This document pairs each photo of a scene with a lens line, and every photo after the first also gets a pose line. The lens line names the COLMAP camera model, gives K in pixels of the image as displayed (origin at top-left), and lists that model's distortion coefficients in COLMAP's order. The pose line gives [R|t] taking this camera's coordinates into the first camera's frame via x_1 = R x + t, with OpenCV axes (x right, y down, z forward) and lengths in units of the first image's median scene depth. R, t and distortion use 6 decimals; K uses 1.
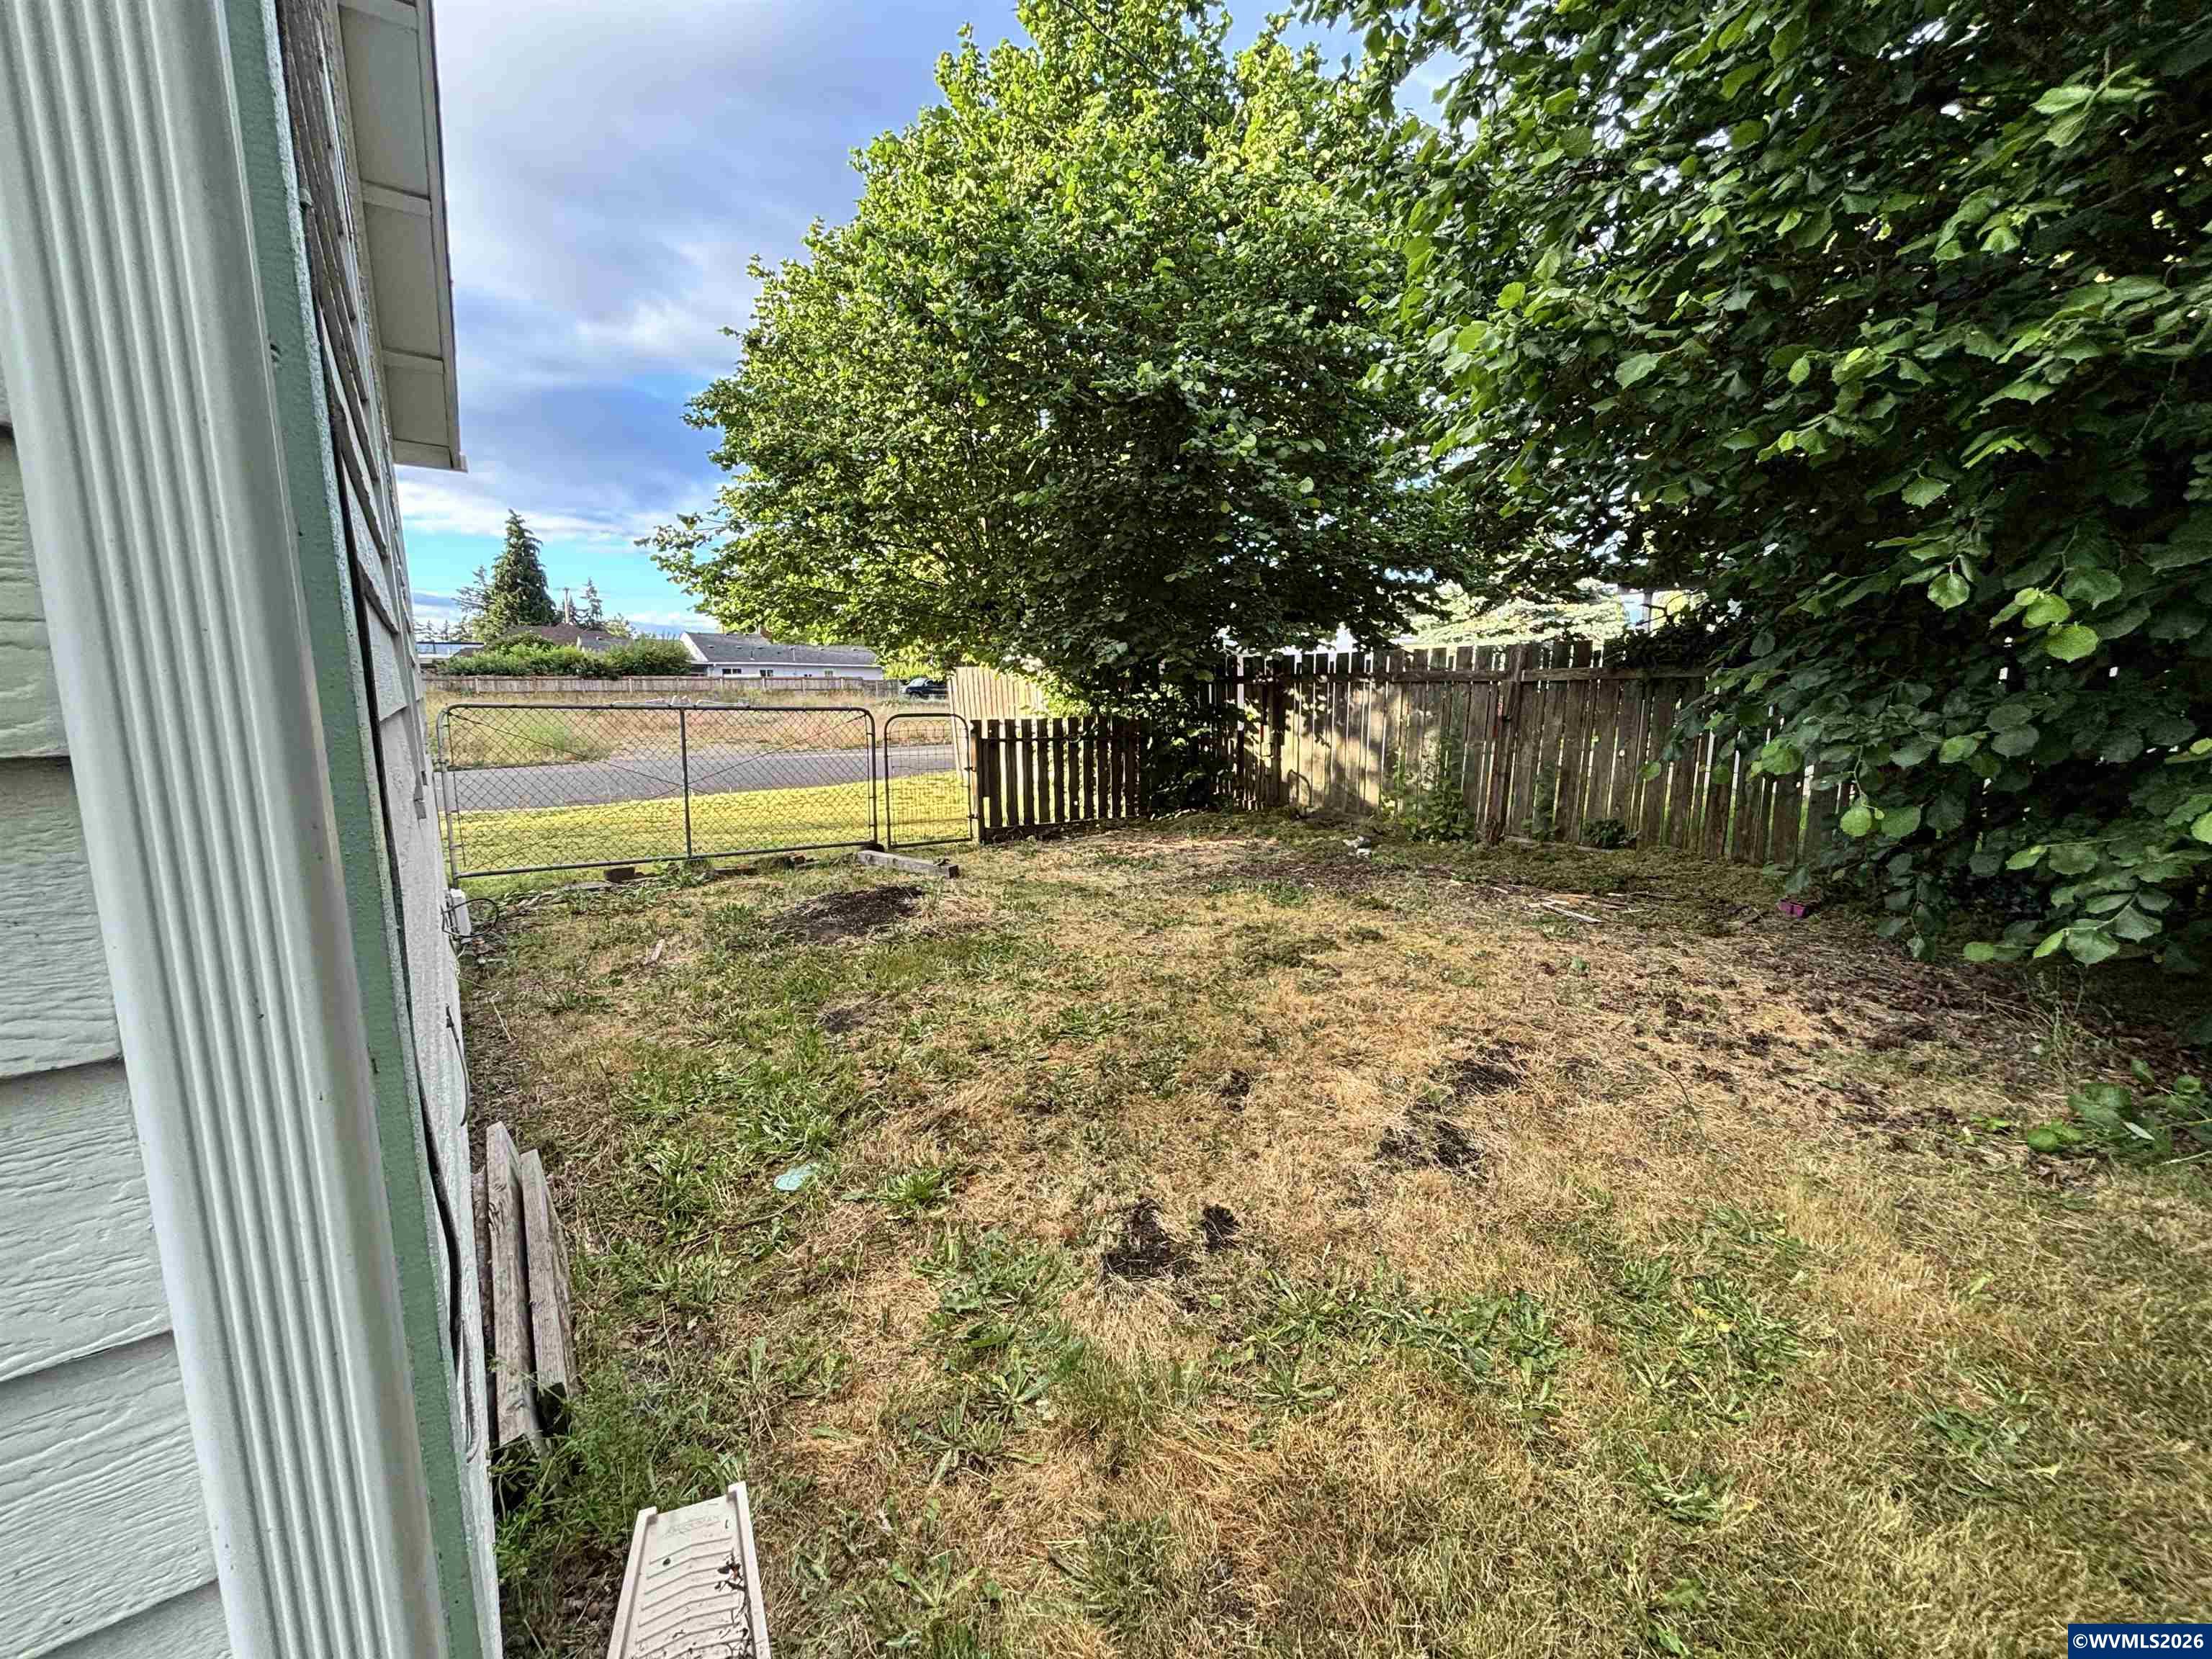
lens RADIAL K [[891.6, 0, 1110.2], [0, 891.6, 821.5], [0, 0, 1]] dist [0.000853, 0.000175]
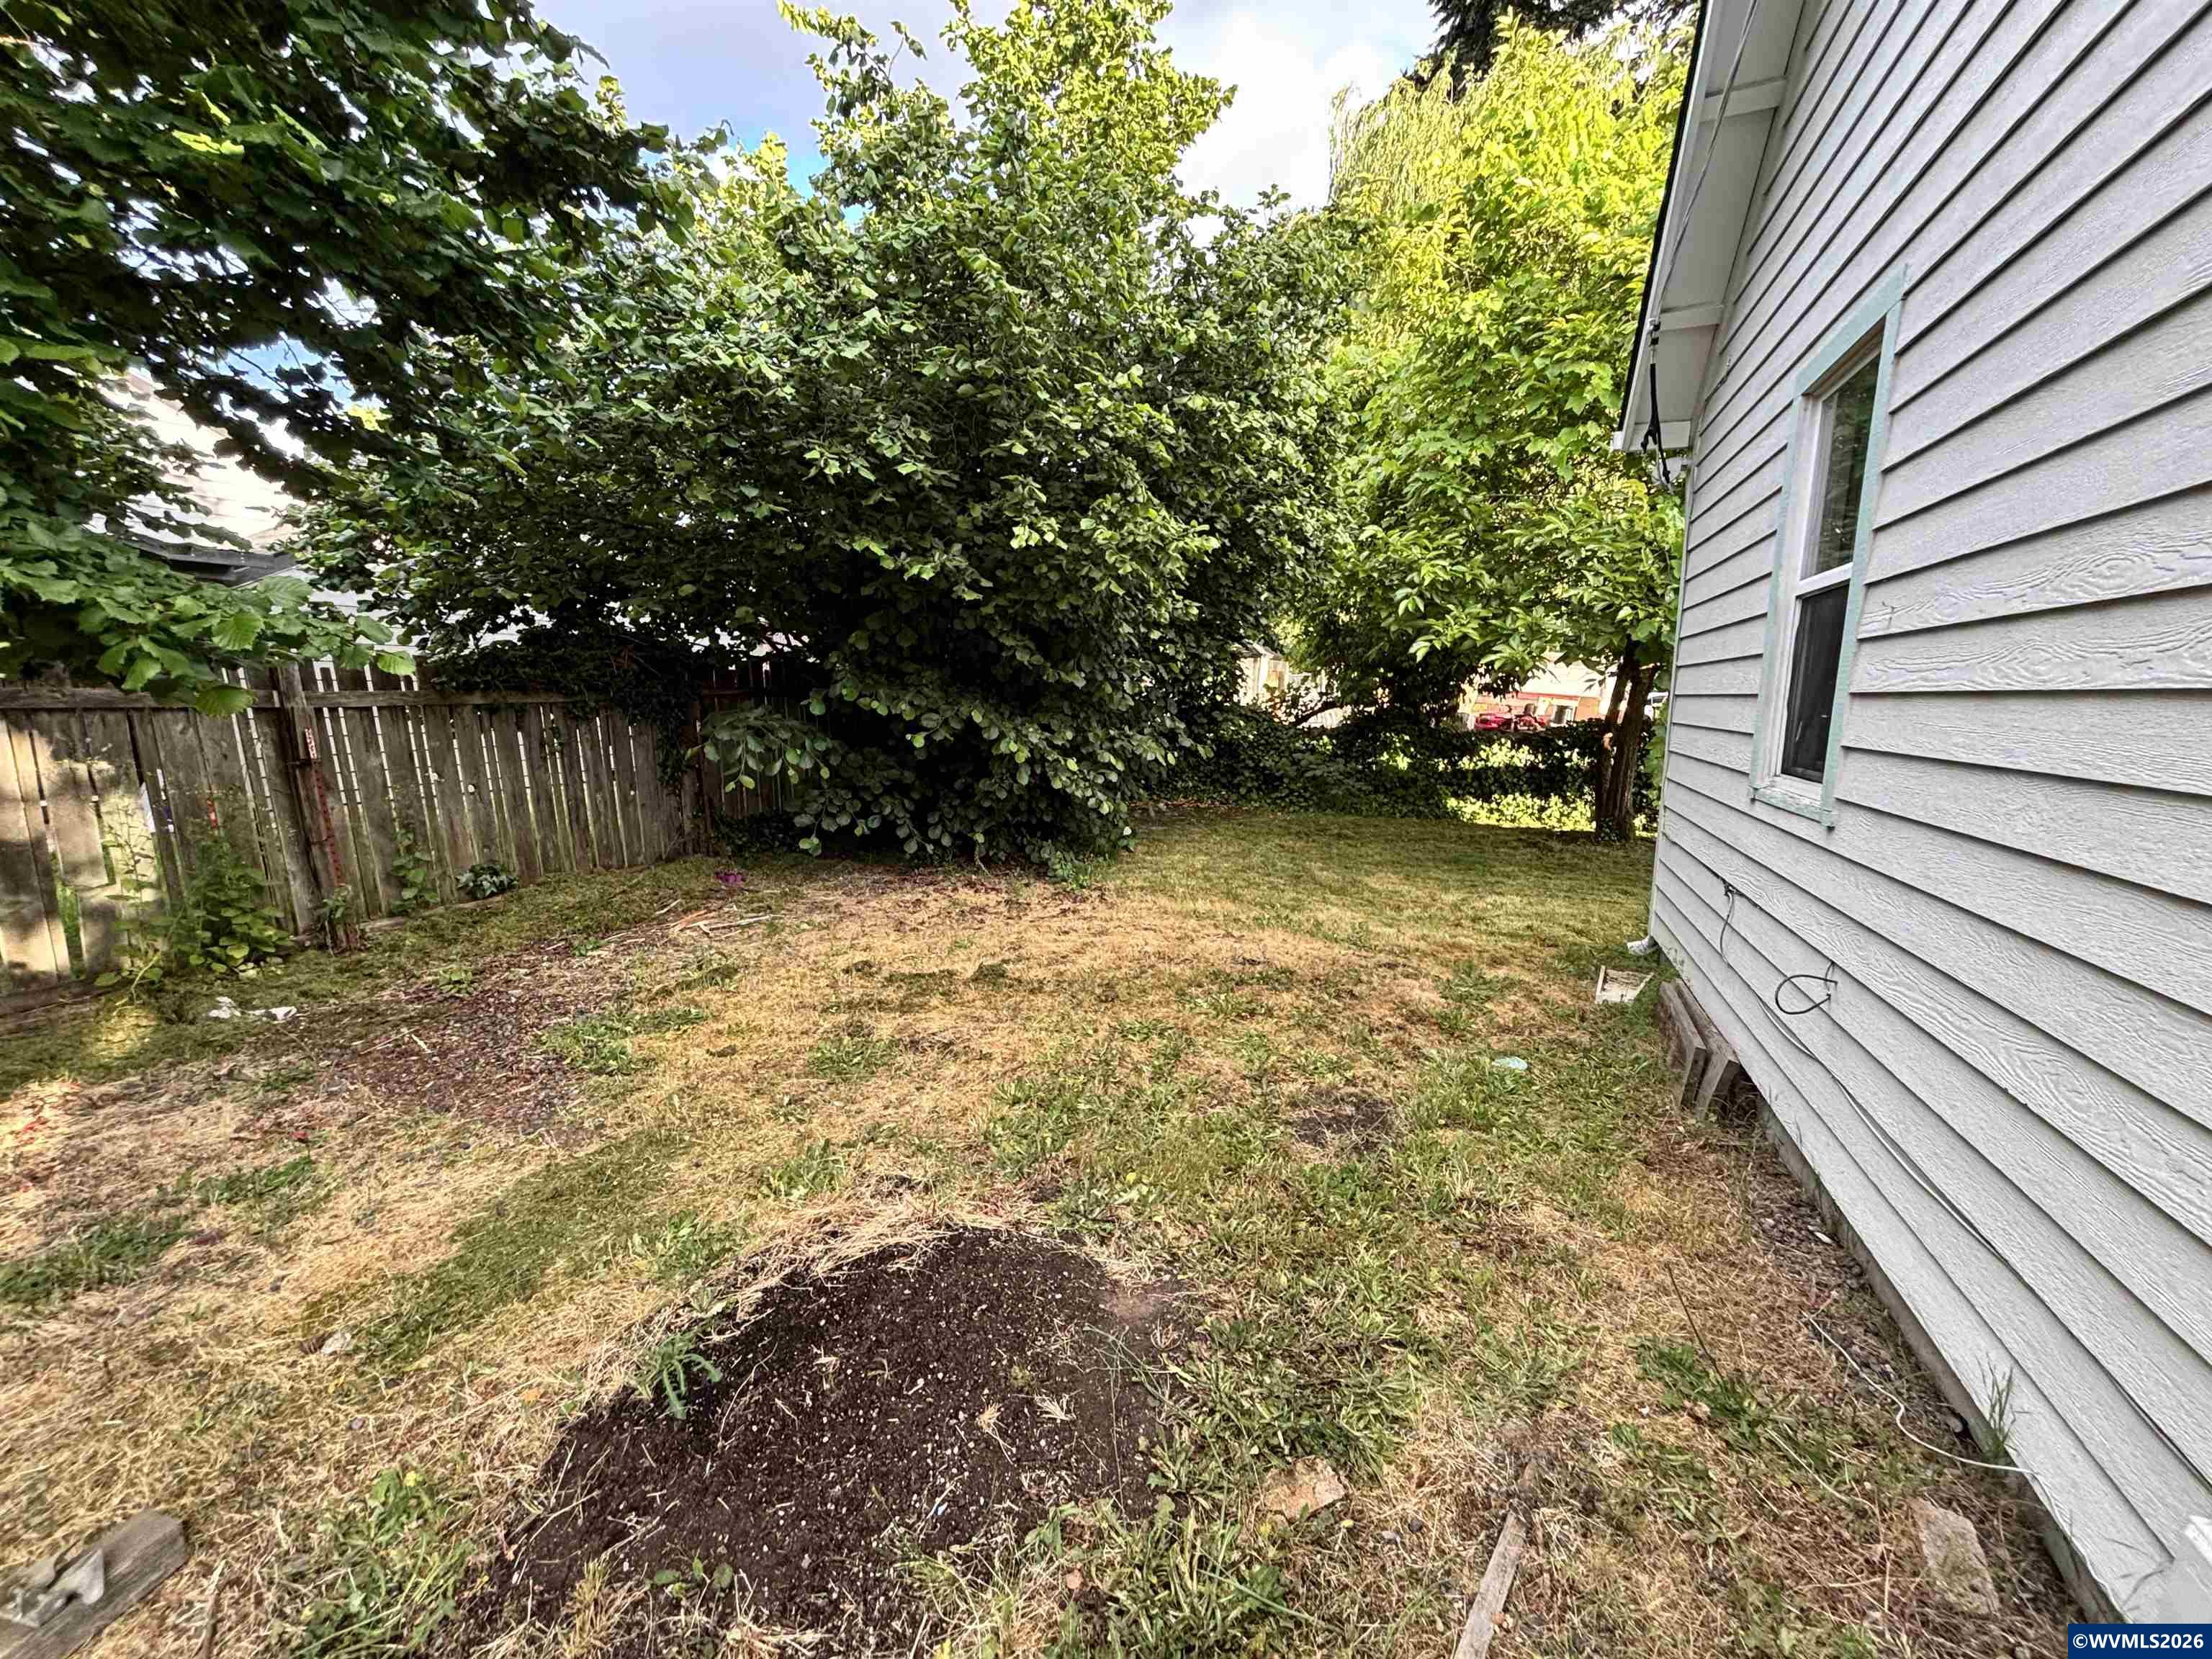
lens RADIAL K [[891.6, 0, 1110.2], [0, 891.6, 821.5], [0, 0, 1]] dist [0.000853, 0.000175]
pose [[-0.534781, -0.109725, 0.837836, -0.804736], [0.122433, 0.971008, 0.205313, -0.239579], [-0.836074, 0.212377, -0.505843, 1.484783]]
